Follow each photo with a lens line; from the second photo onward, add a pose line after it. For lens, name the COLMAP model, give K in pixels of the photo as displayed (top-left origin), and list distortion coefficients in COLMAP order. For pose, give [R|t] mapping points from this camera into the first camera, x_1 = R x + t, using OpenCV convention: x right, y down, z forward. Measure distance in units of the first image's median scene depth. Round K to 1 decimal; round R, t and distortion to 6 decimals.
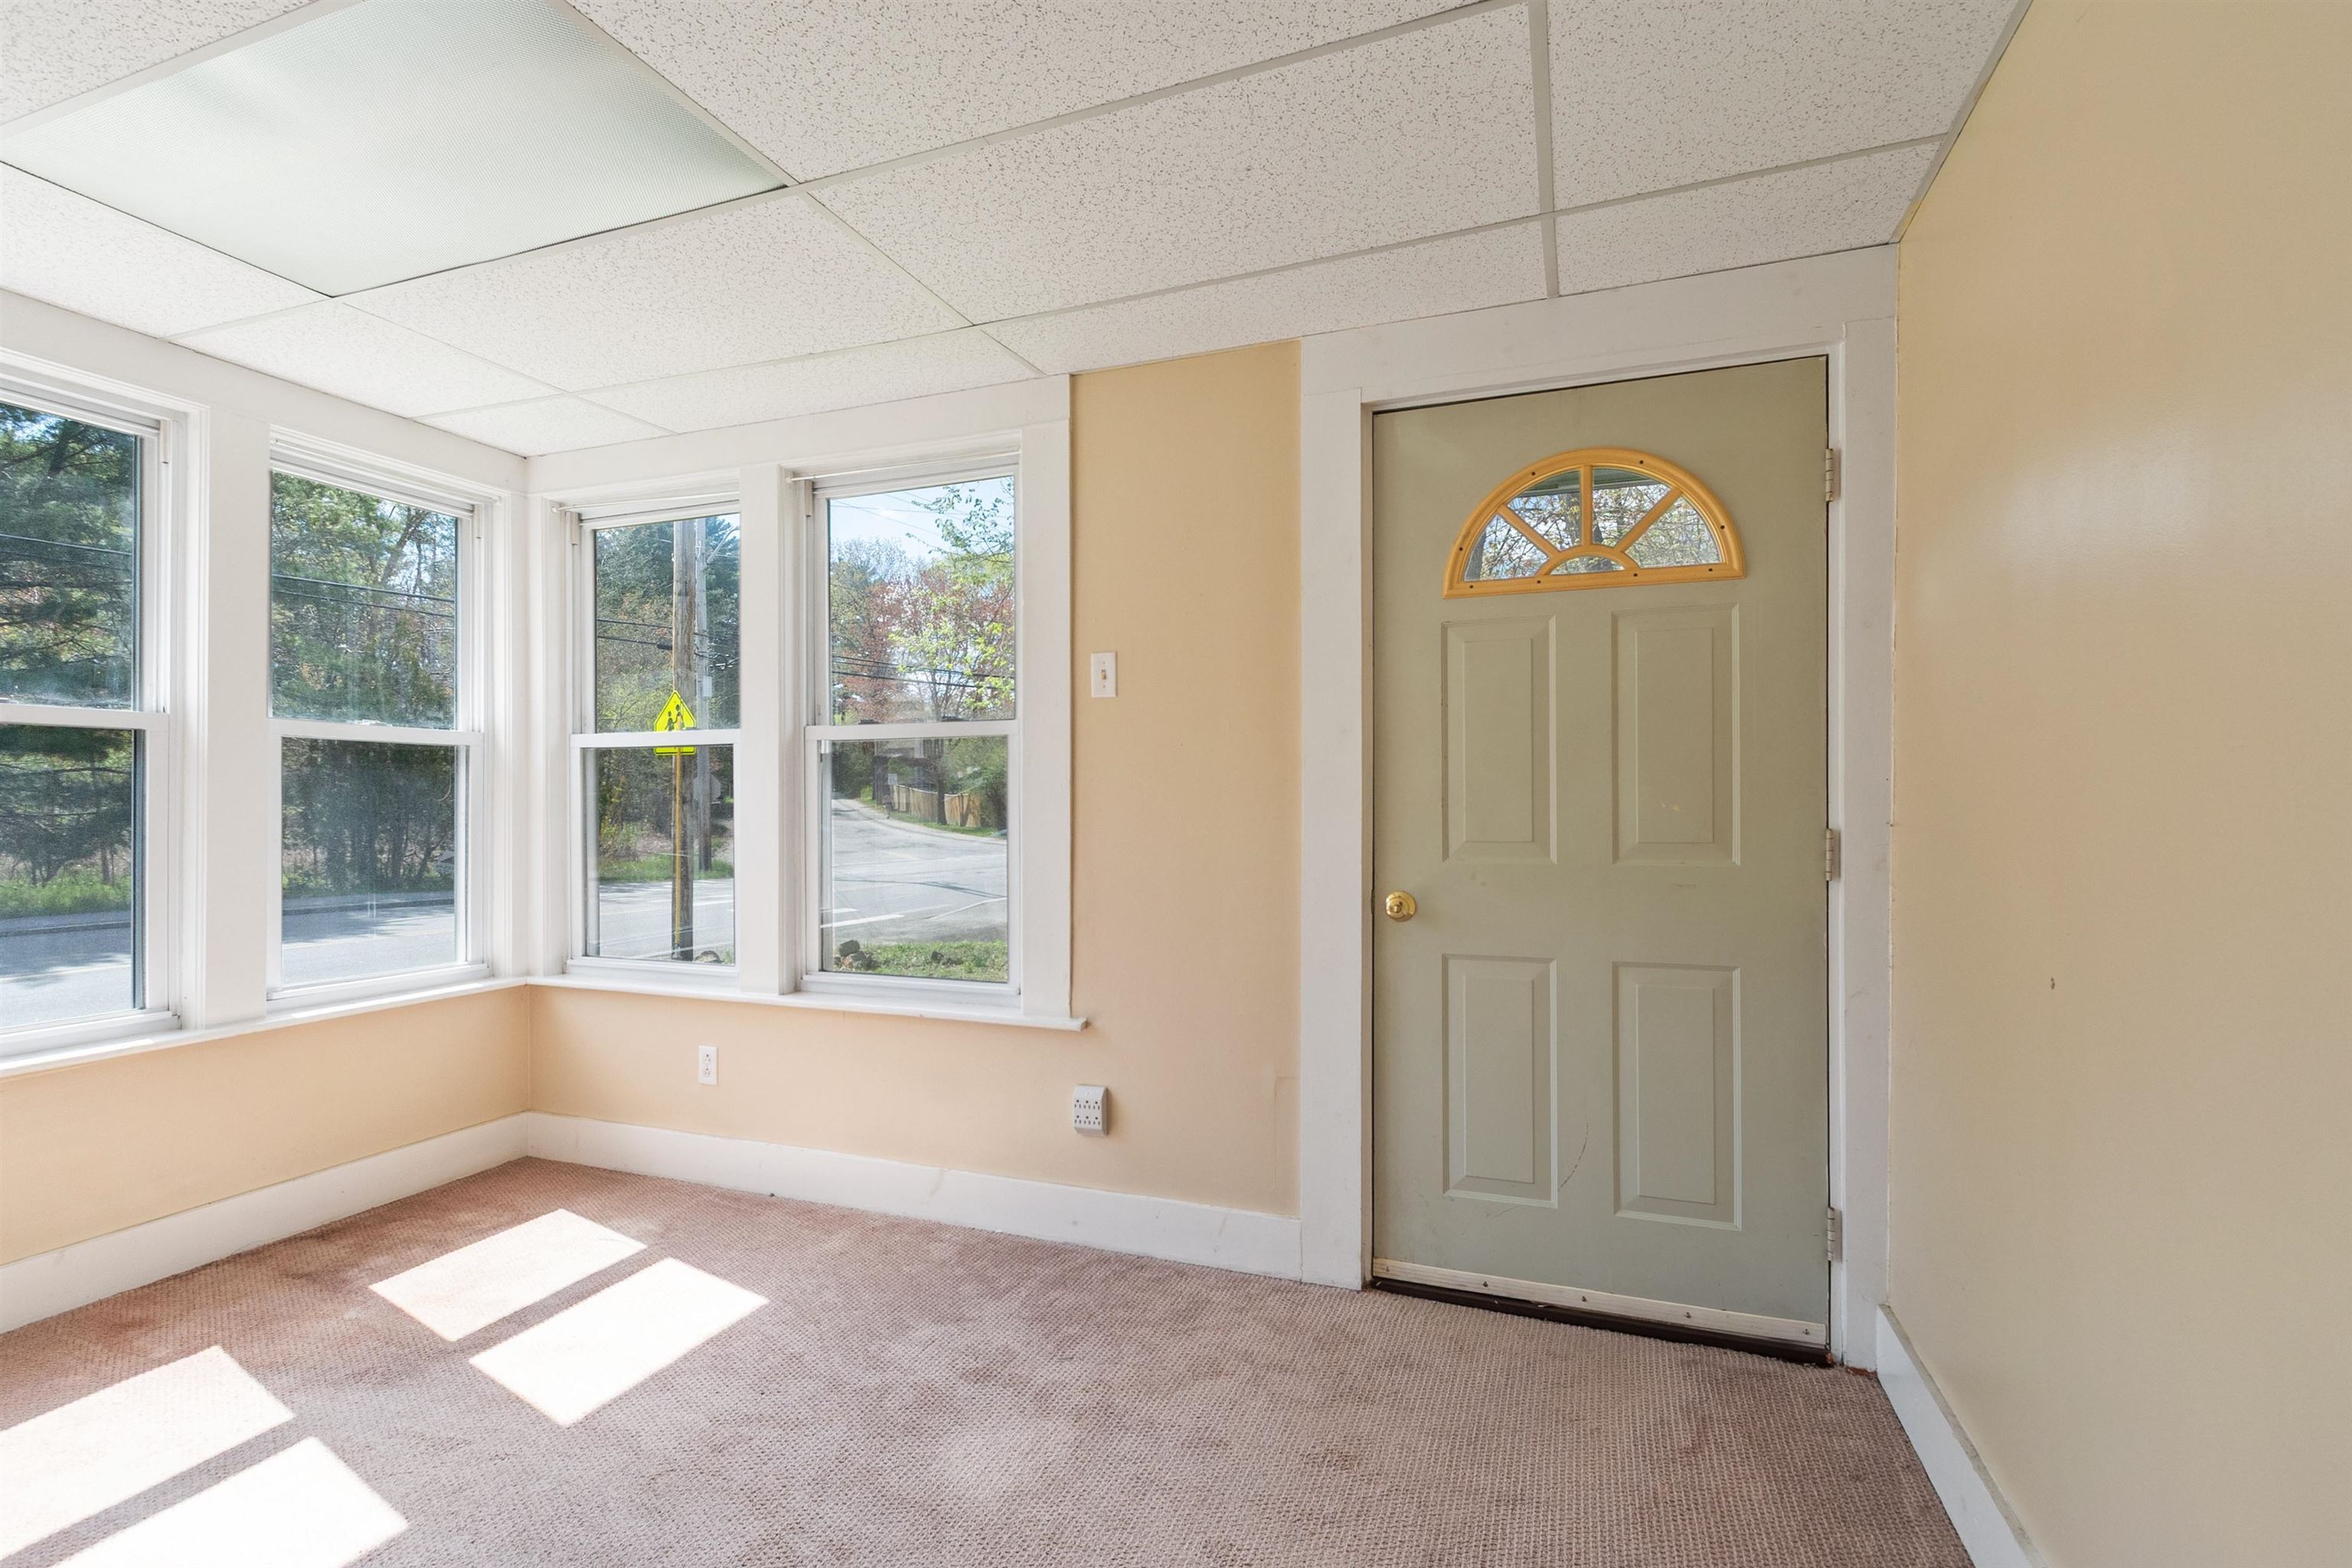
lens RADIAL K [[1128.4, 0, 1182.3], [0, 1128.4, 785.4], [0, 0, 1]] dist [0.001057, -0.002001]
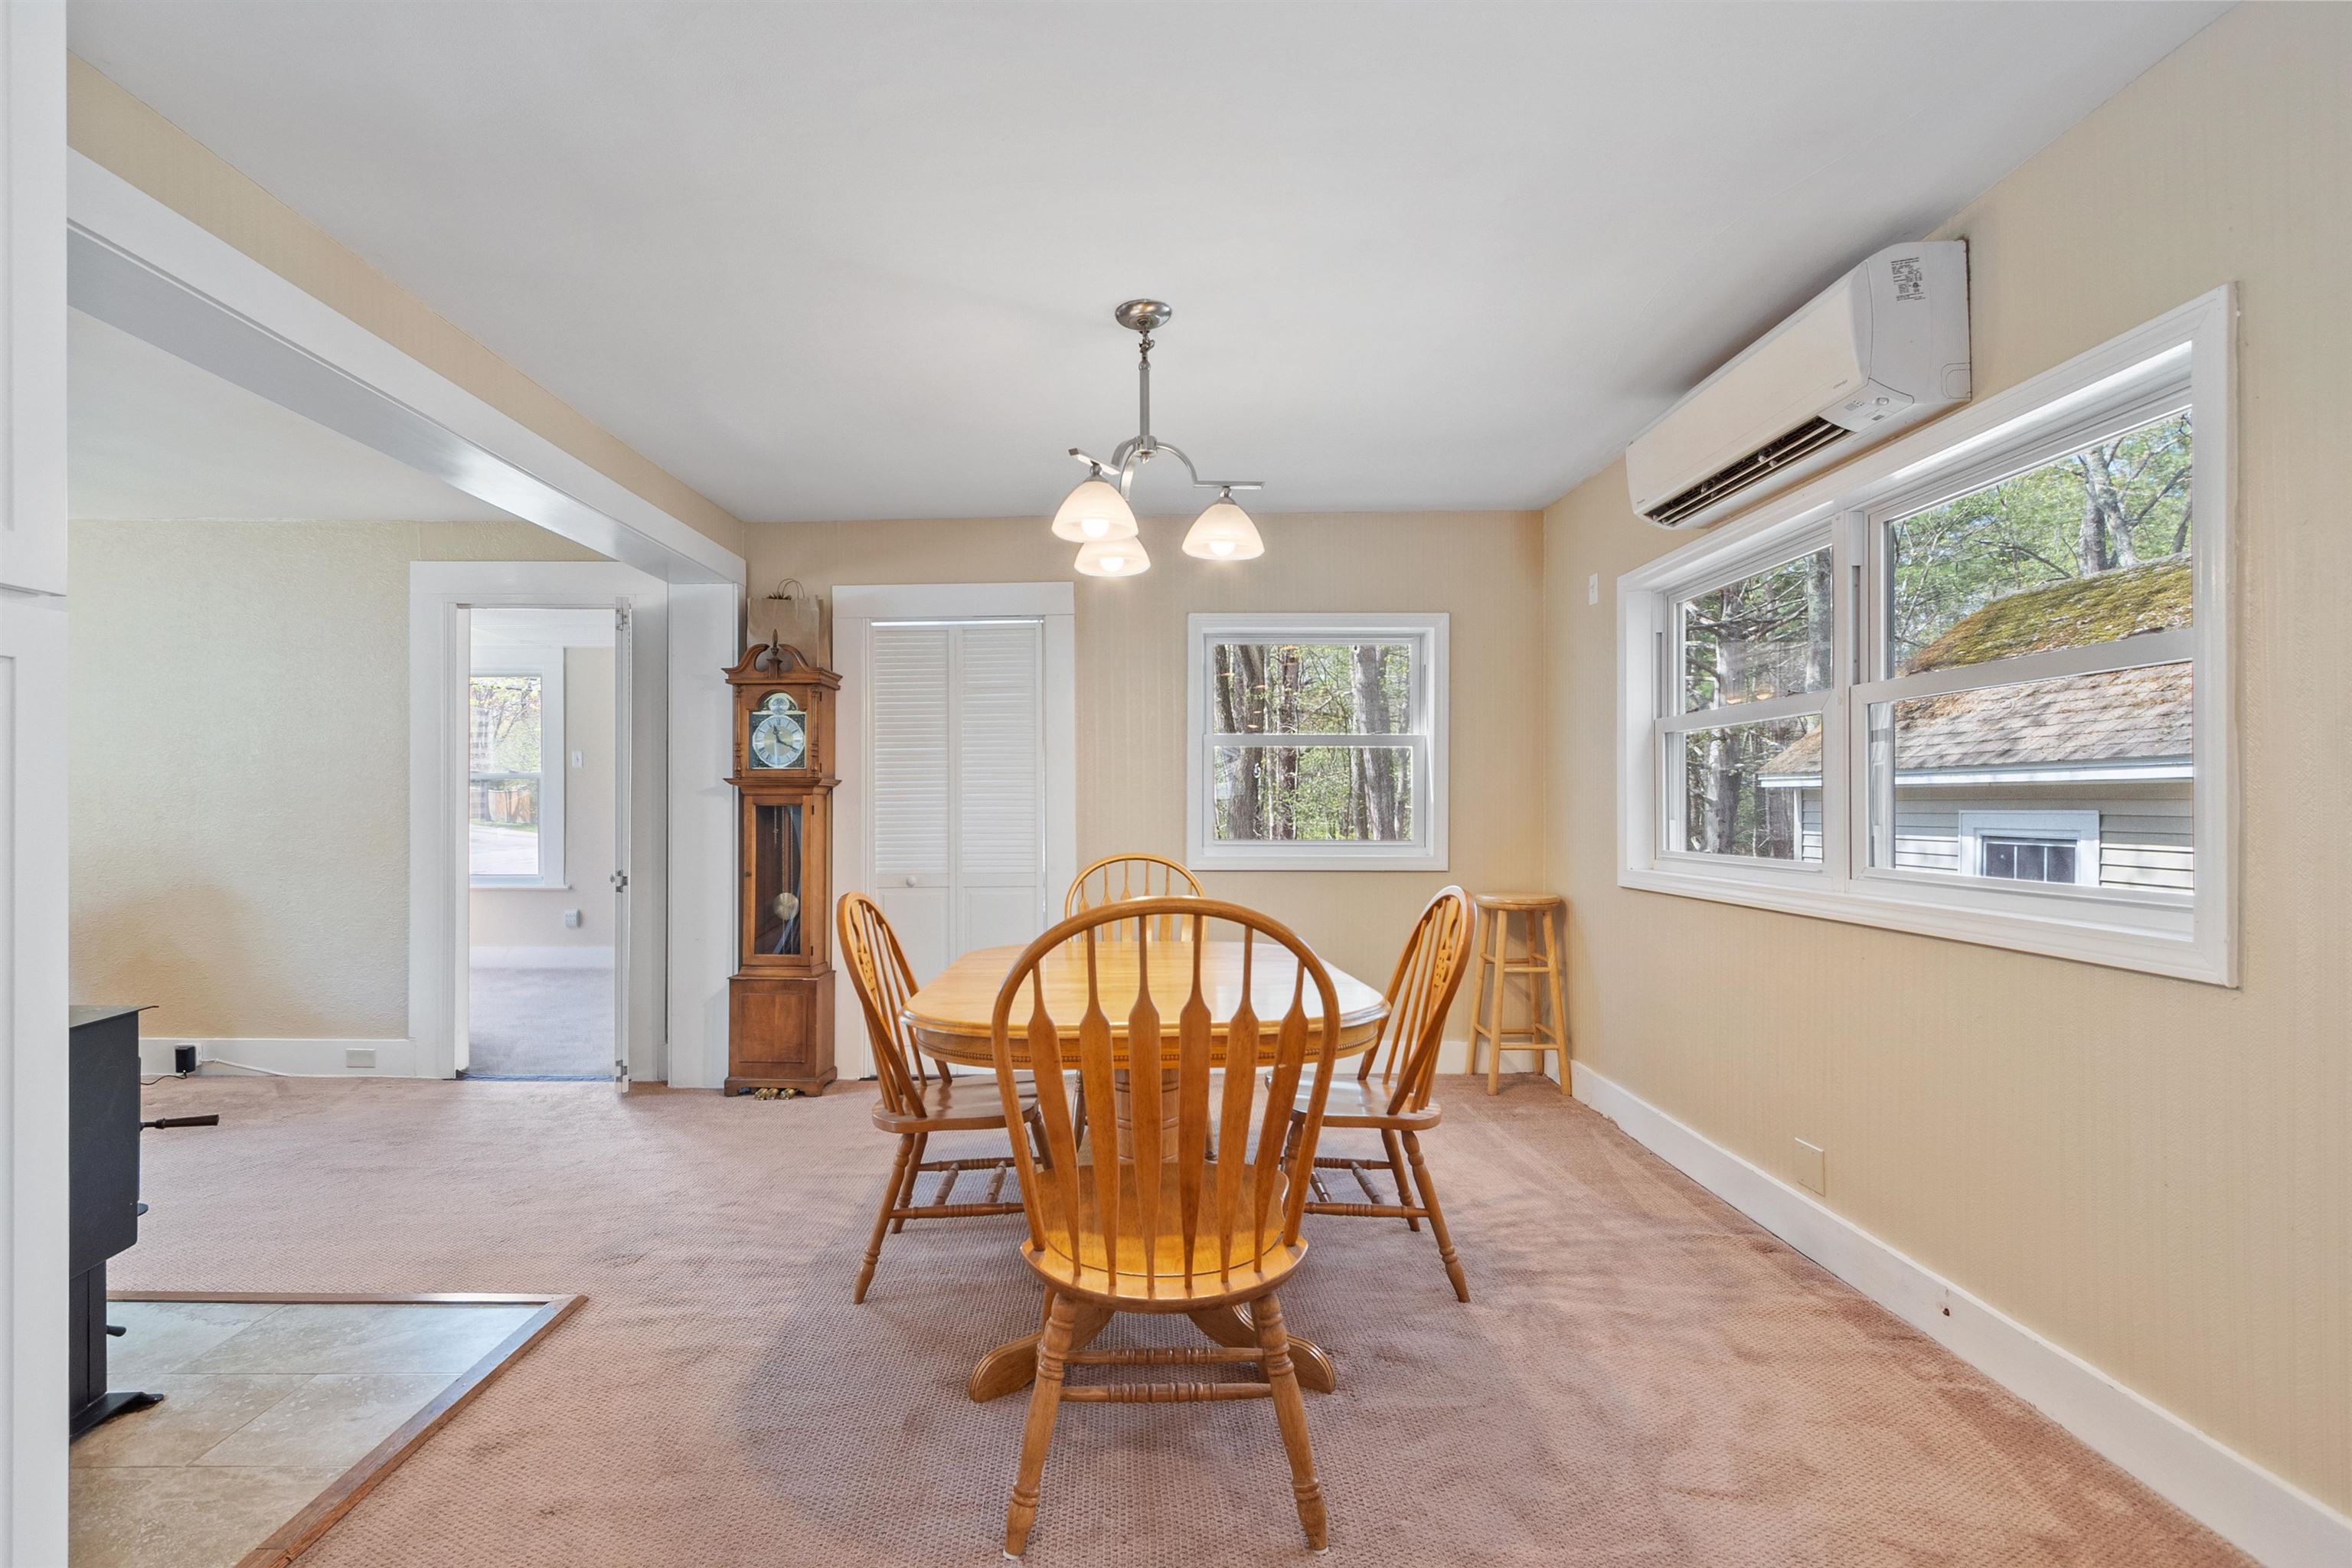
lens RADIAL K [[1041.7, 0, 1177.2], [0, 1041.7, 798.3], [0, 0, 1]] dist [0.004181, -0.000057]
pose [[0.930064, 0.002243, 0.367391, 0.352204], [-0.006855, 0.999913, 0.011250, -0.041014], [-0.367334, -0.012982, 0.929999, -1.880501]]
